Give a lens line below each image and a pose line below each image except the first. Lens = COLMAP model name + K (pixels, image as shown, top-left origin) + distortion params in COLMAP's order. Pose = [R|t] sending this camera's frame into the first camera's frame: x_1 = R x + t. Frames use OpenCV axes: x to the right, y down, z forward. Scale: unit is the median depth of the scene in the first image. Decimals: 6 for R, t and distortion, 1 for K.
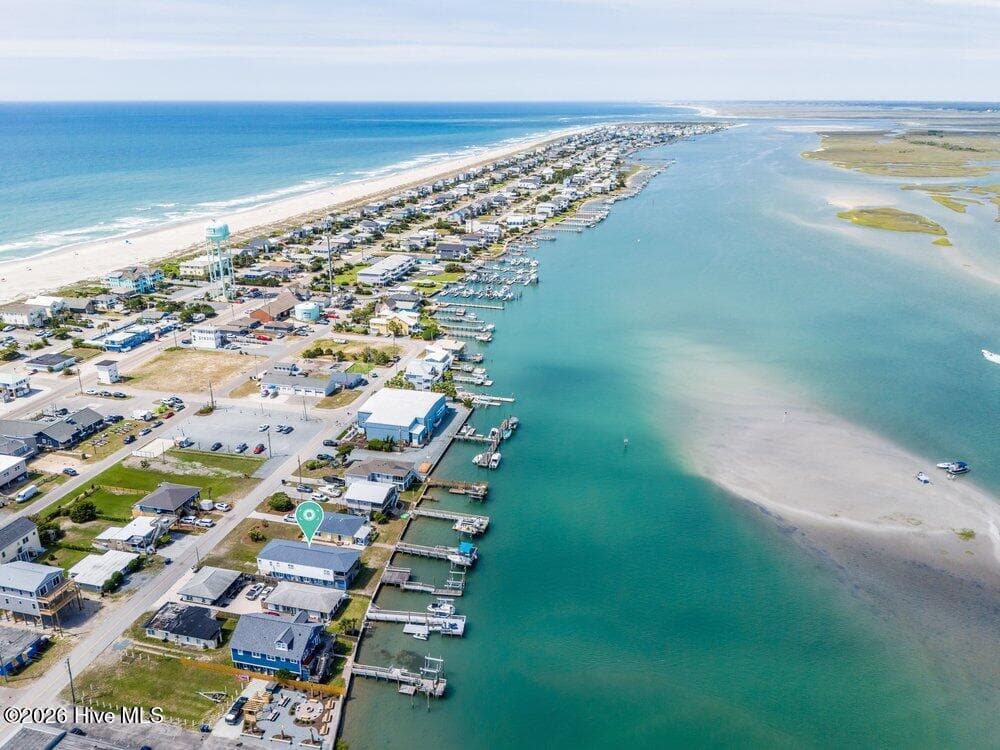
lens RADIAL K [[746.6, 0, 495.0], [0, 746.6, 372.2], [0, 0, 1]] dist [0.012865, -0.003304]
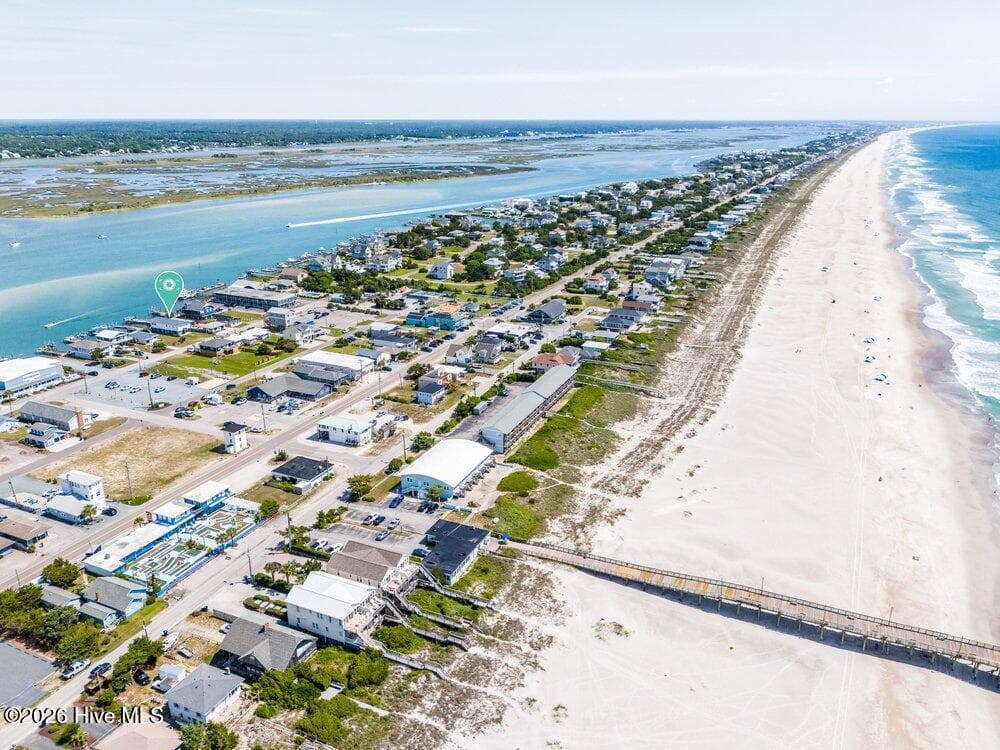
lens RADIAL K [[746.6, 0, 495.0], [0, 746.6, 372.2], [0, 0, 1]] dist [0.012865, -0.003304]
pose [[-0.983338, -0.055018, 0.173261, -1.276237], [0.061213, 0.797227, 0.600568, -0.731837], [-0.171170, 0.601167, -0.780576, 2.116576]]
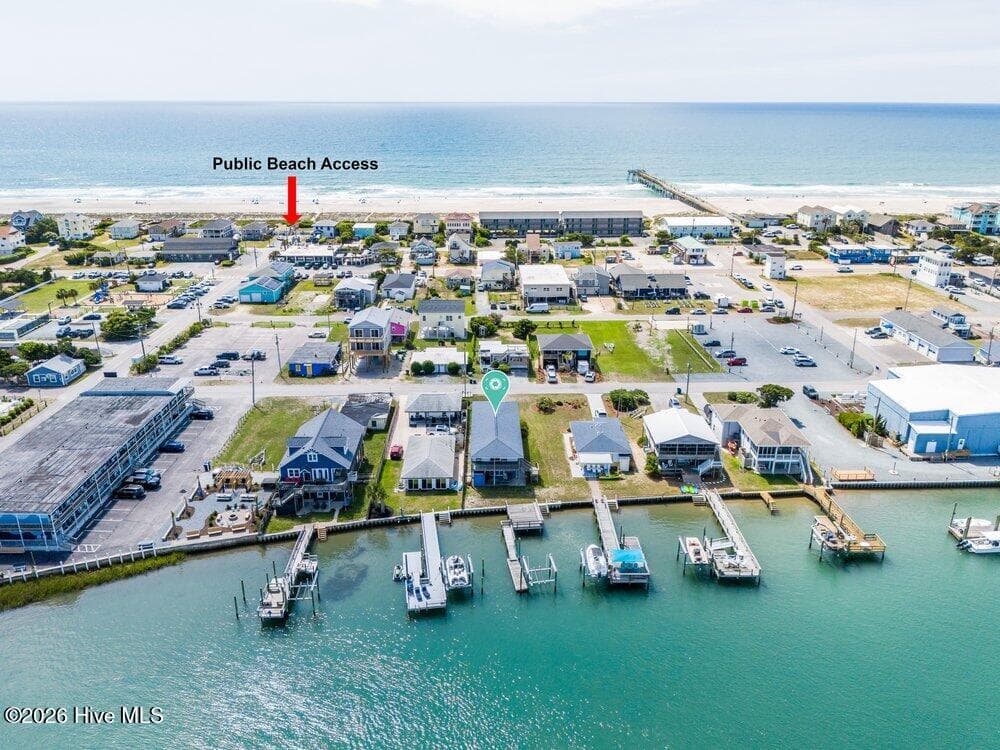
lens RADIAL K [[746.6, 0, 495.0], [0, 746.6, 372.2], [0, 0, 1]] dist [0.012865, -0.003304]
pose [[0.261339, 0.328621, -0.907585, 0.309567], [-0.329348, 0.914194, 0.236178, 0.019744], [0.907321, 0.237189, 0.347145, 0.587484]]
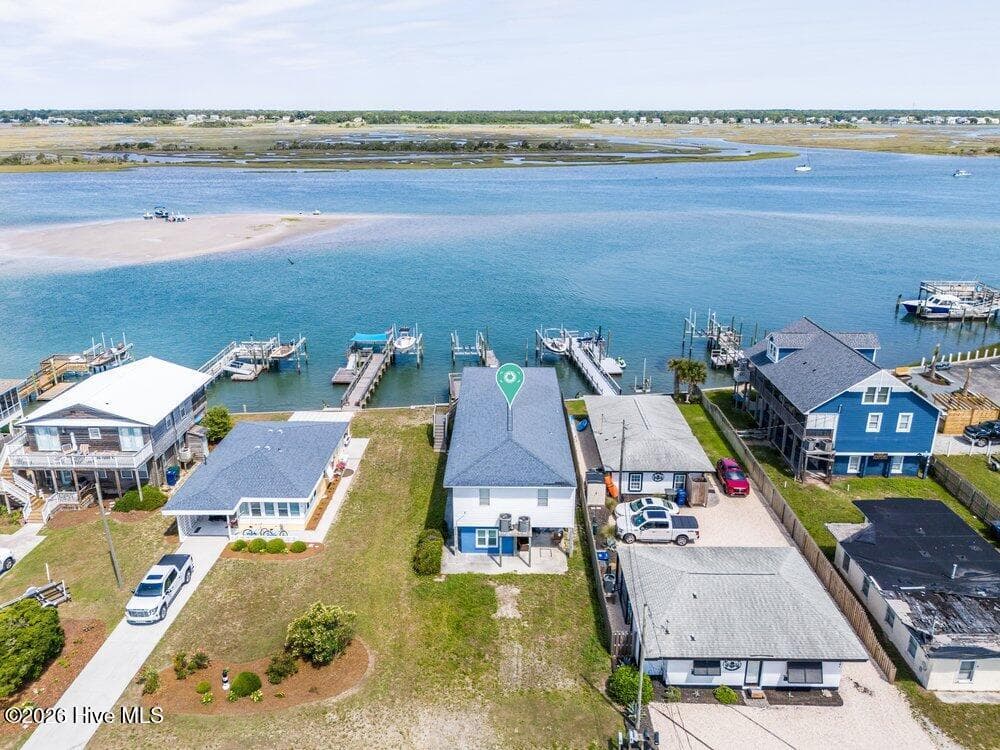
lens RADIAL K [[746.6, 0, 495.0], [0, 746.6, 372.2], [0, 0, 1]] dist [0.012865, -0.003304]
pose [[-0.230118, -0.331757, 0.914868, -0.428905], [0.327848, 0.858715, 0.393858, 0.077607], [-0.916276, 0.390571, -0.088840, 0.819820]]
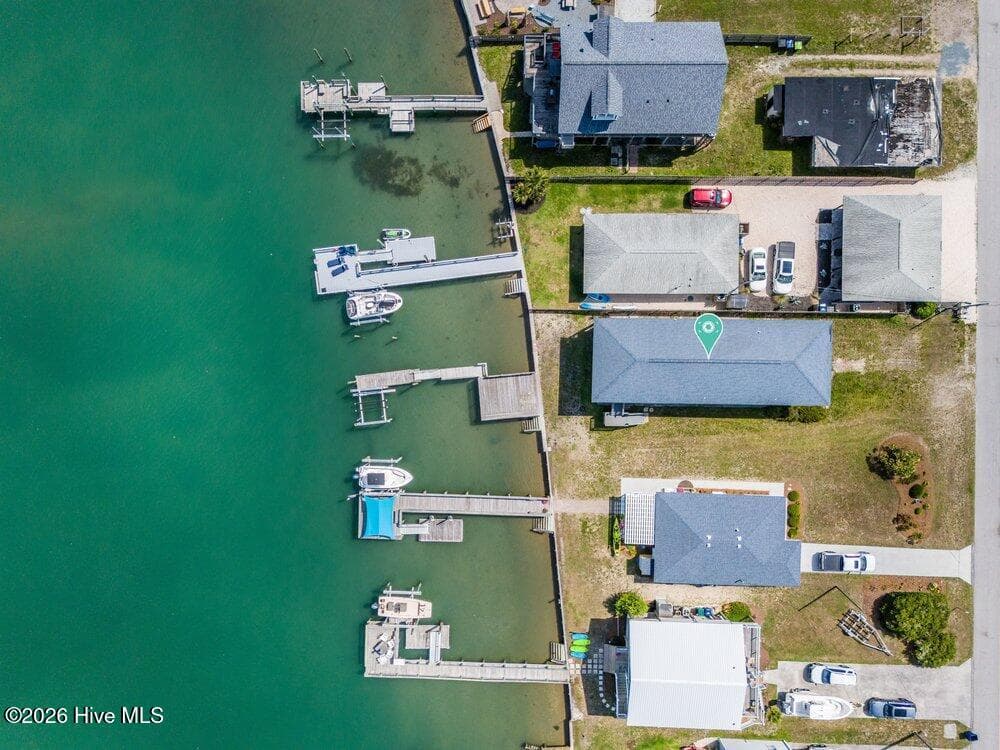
lens RADIAL K [[746.6, 0, 495.0], [0, 746.6, 372.2], [0, 0, 1]] dist [0.012865, -0.003304]
pose [[-0.972327, 0.233033, 0.016635, -0.108794], [-0.065181, -0.338964, 0.938539, -0.114109], [0.224349, 0.911482, 0.344773, 0.665358]]
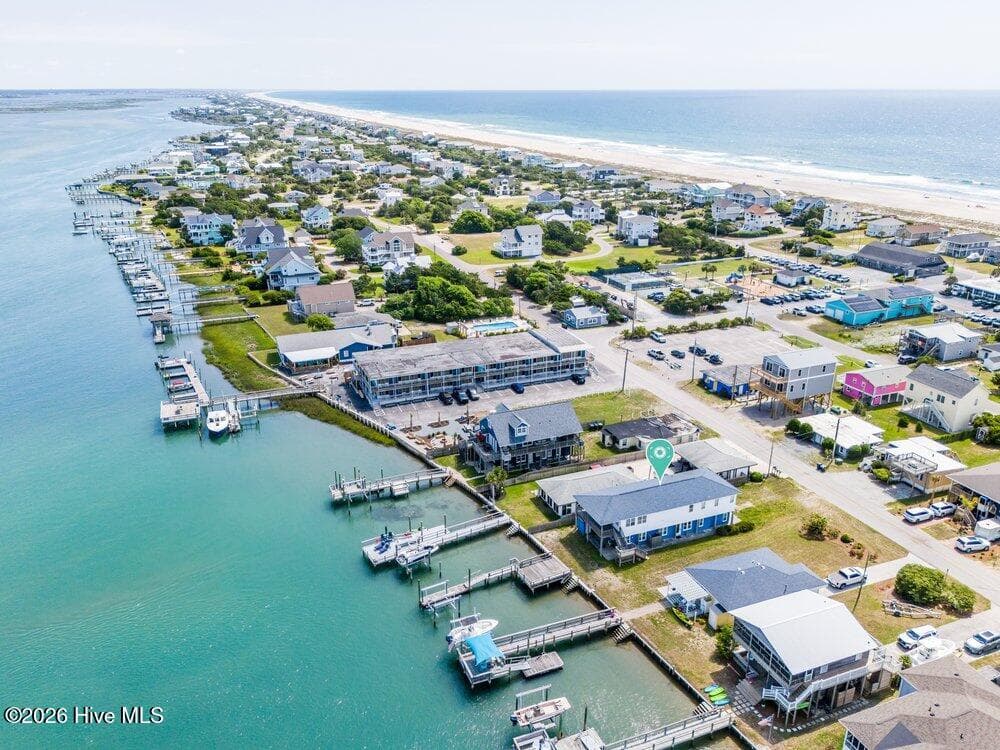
lens RADIAL K [[746.6, 0, 495.0], [0, 746.6, 372.2], [0, 0, 1]] dist [0.012865, -0.003304]
pose [[-0.810940, 0.209526, -0.546328, 0.138206], [-0.193143, 0.785503, 0.587946, -0.135054], [0.552333, 0.582308, -0.596528, 0.984162]]
